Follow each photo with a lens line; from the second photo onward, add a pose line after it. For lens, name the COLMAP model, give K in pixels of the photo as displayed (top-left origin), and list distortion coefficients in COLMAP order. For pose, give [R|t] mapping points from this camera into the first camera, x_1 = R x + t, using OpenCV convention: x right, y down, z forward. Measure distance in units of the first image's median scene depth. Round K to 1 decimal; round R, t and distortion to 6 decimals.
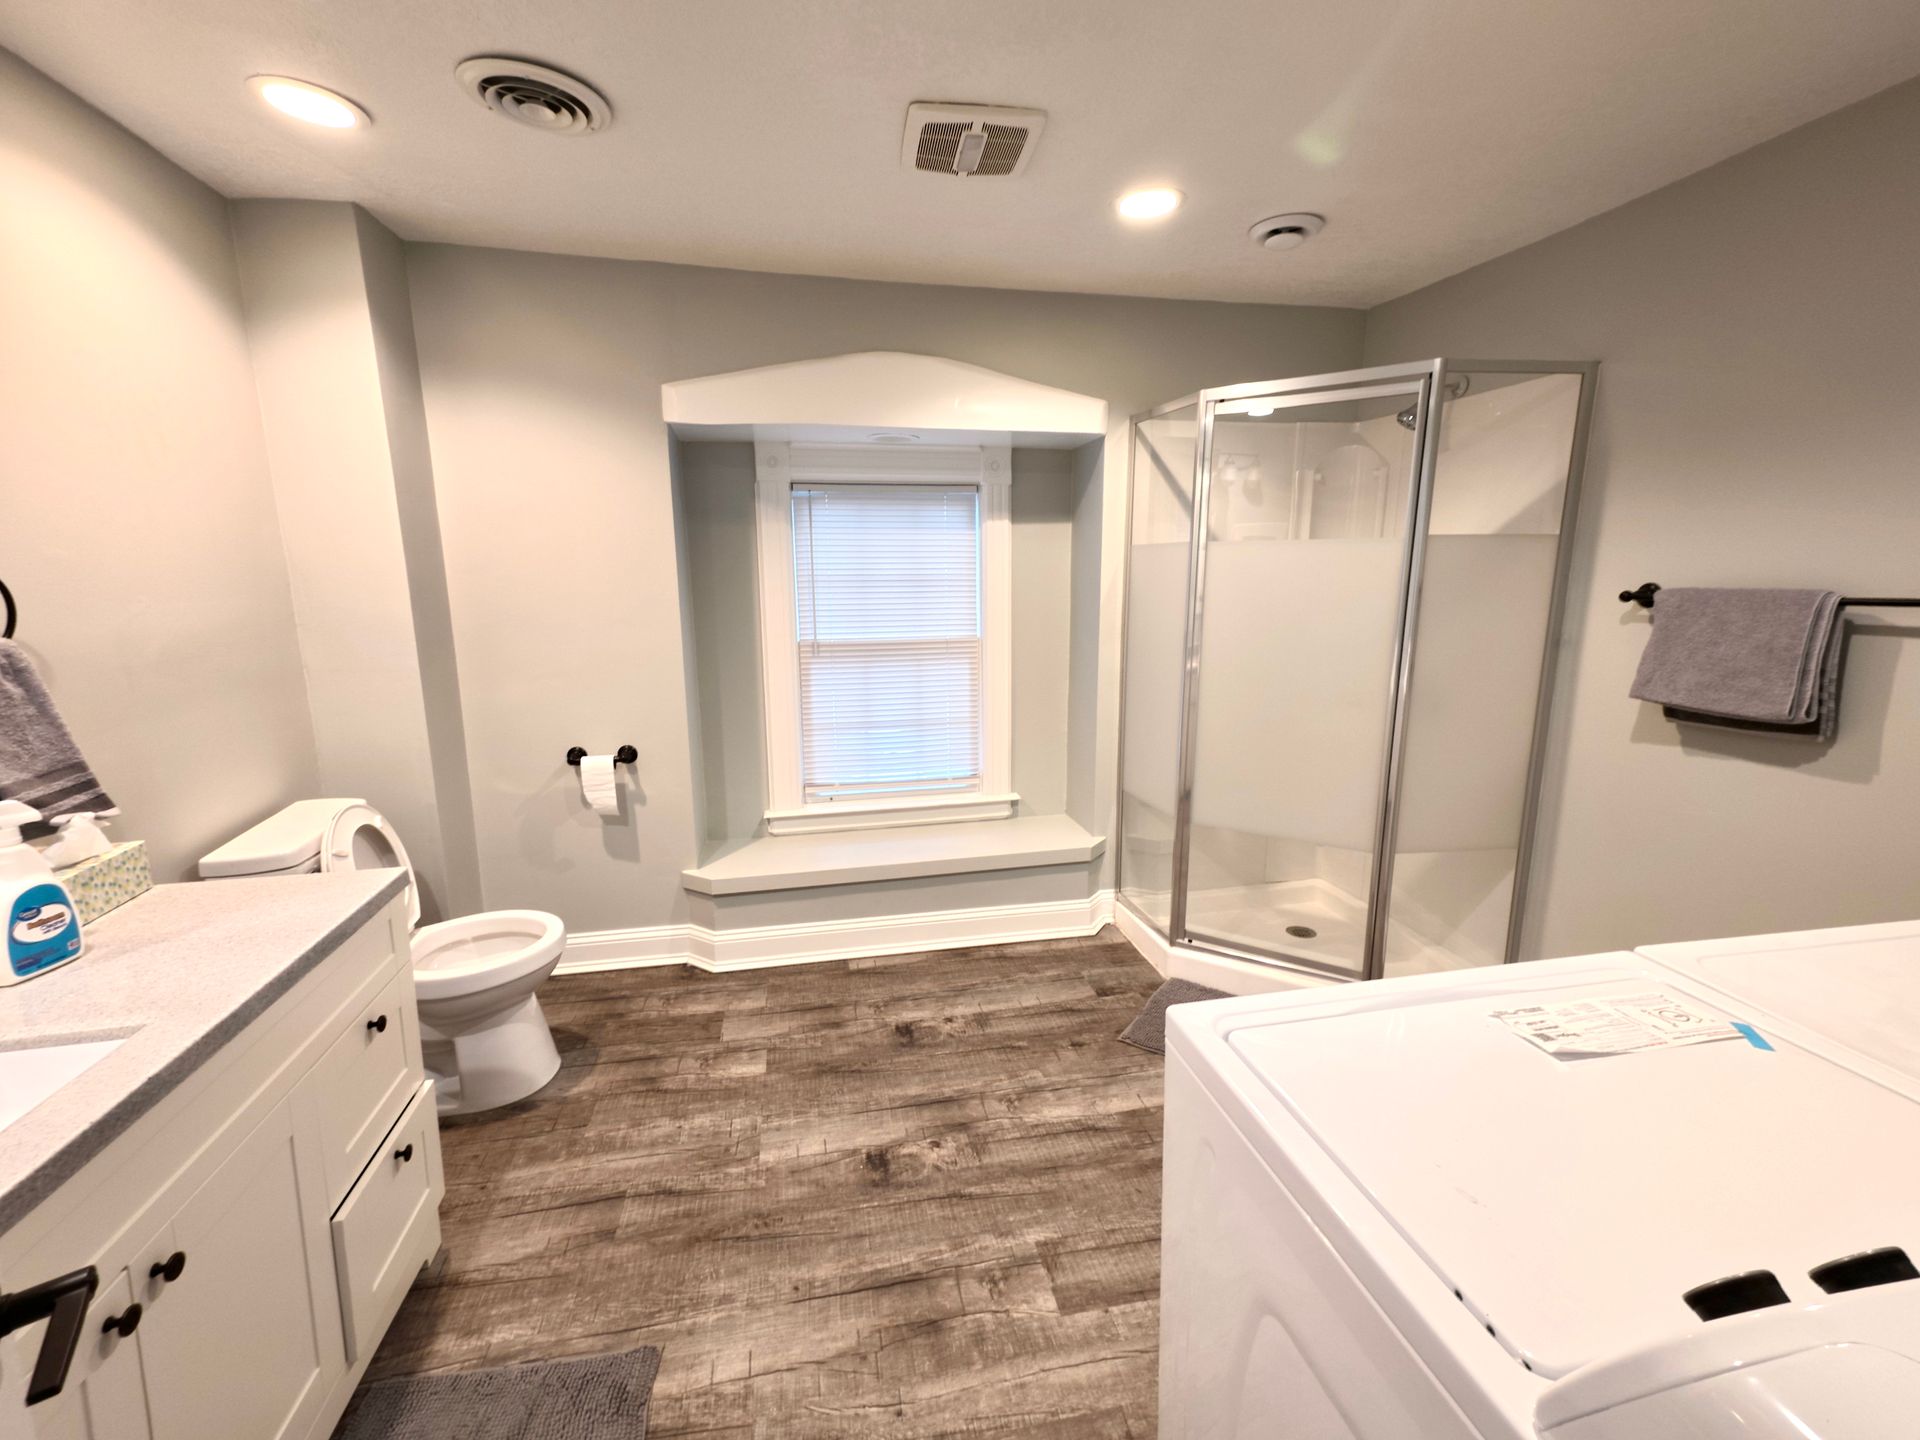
lens RADIAL K [[869.4, 0, 990.6], [0, 869.4, 712.7], [0, 0, 1]] dist [0.025553, 0.004755]
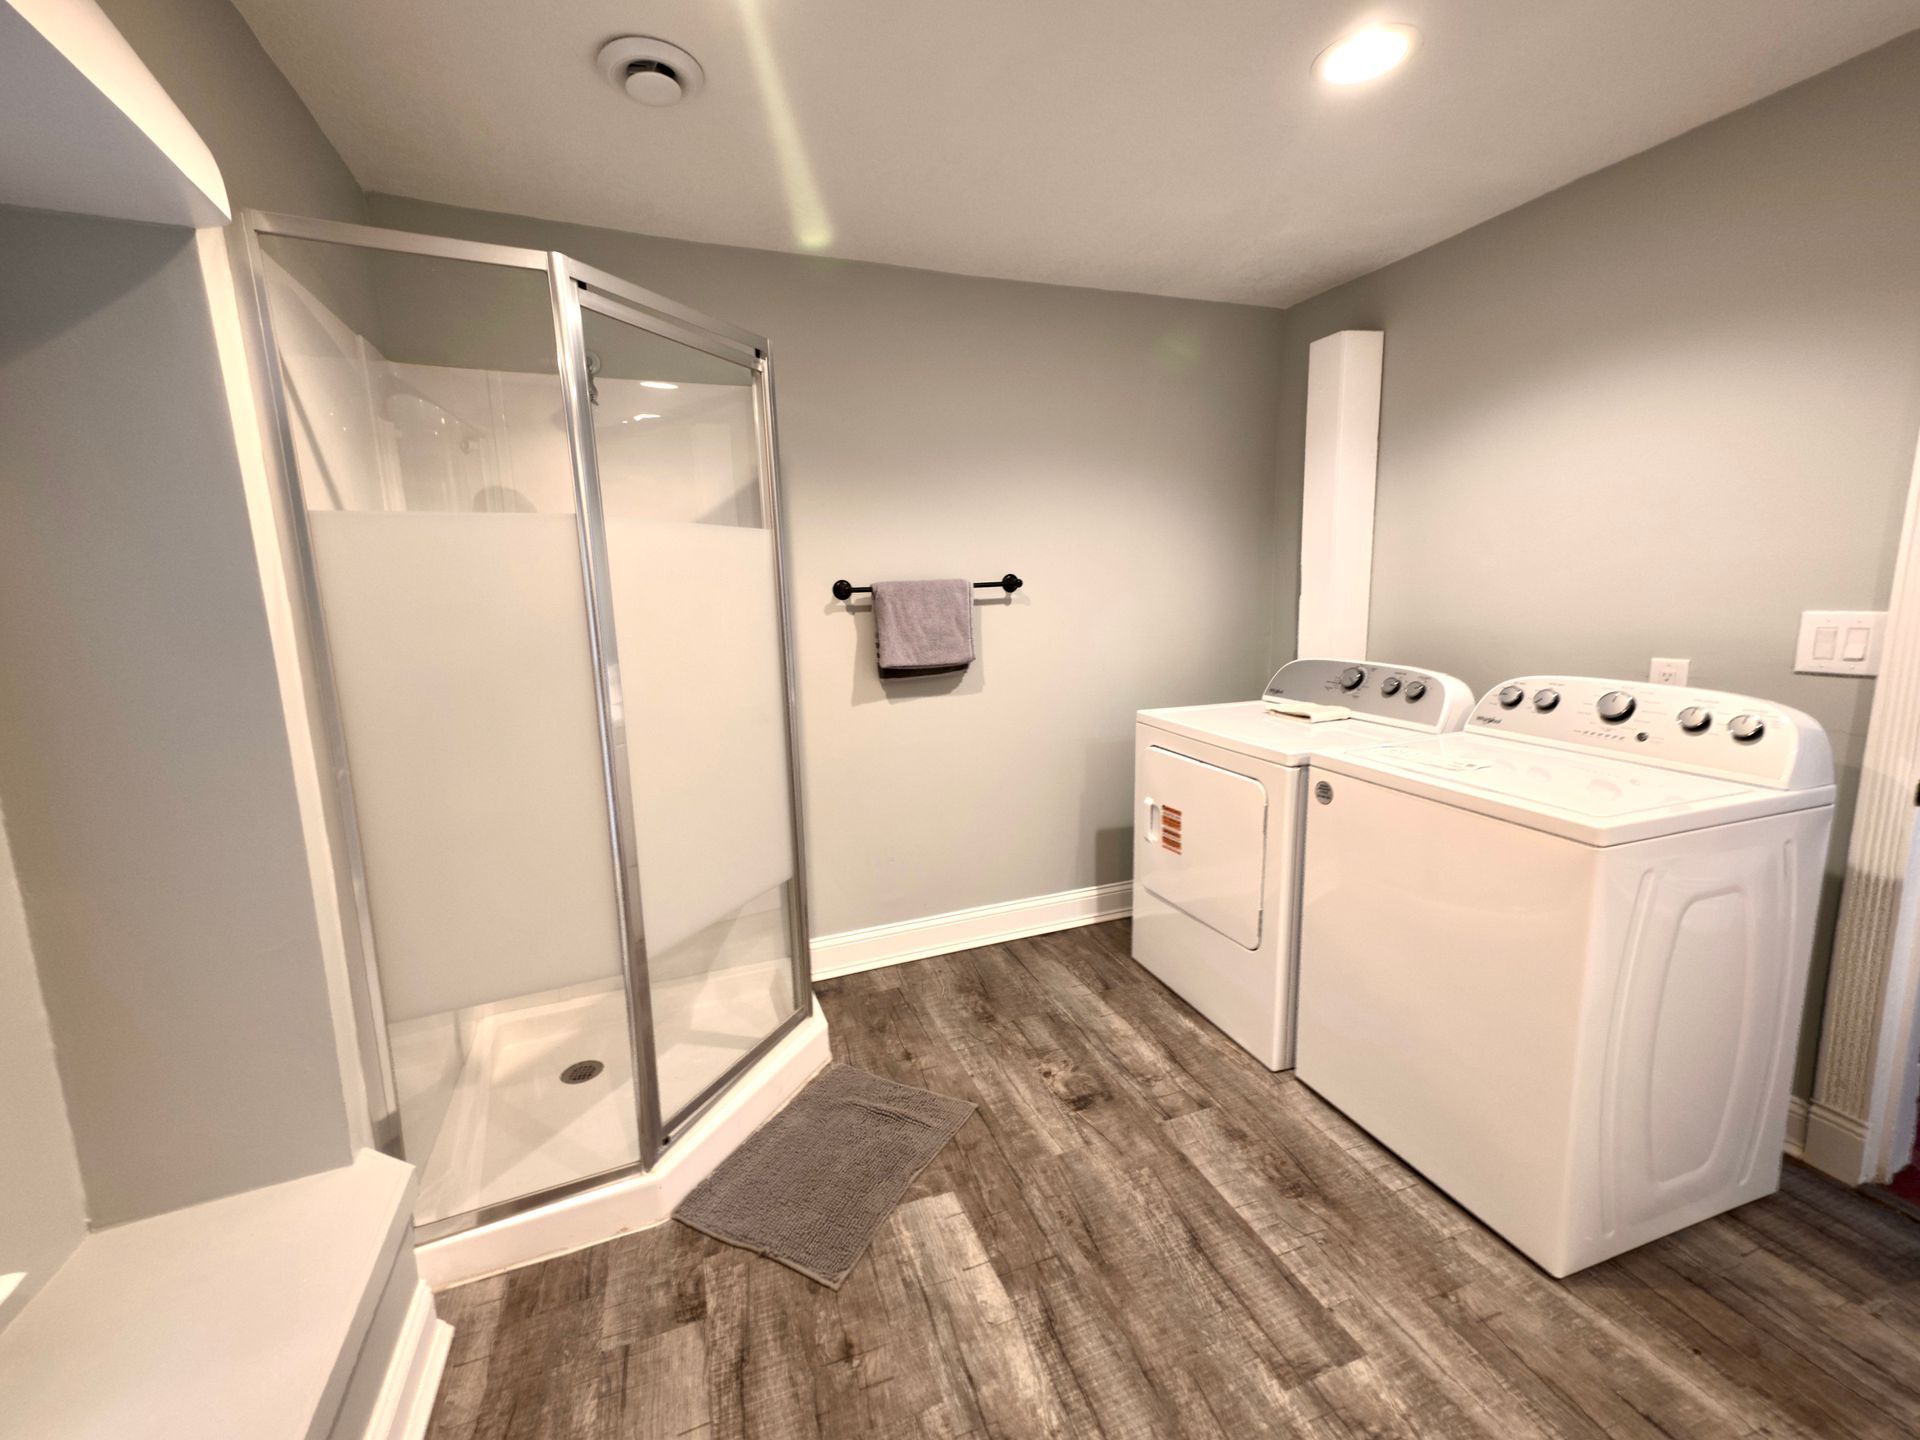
lens RADIAL K [[780.7, 0, 947.2], [0, 780.7, 733.2], [0, 0, 1]] dist [0.011841, 0.000502]
pose [[-0.103351, -0.201911, 0.973936, -0.409957], [0.218815, 0.950575, 0.220288, -0.156081], [-0.970278, 0.235878, -0.054062, 0.991737]]
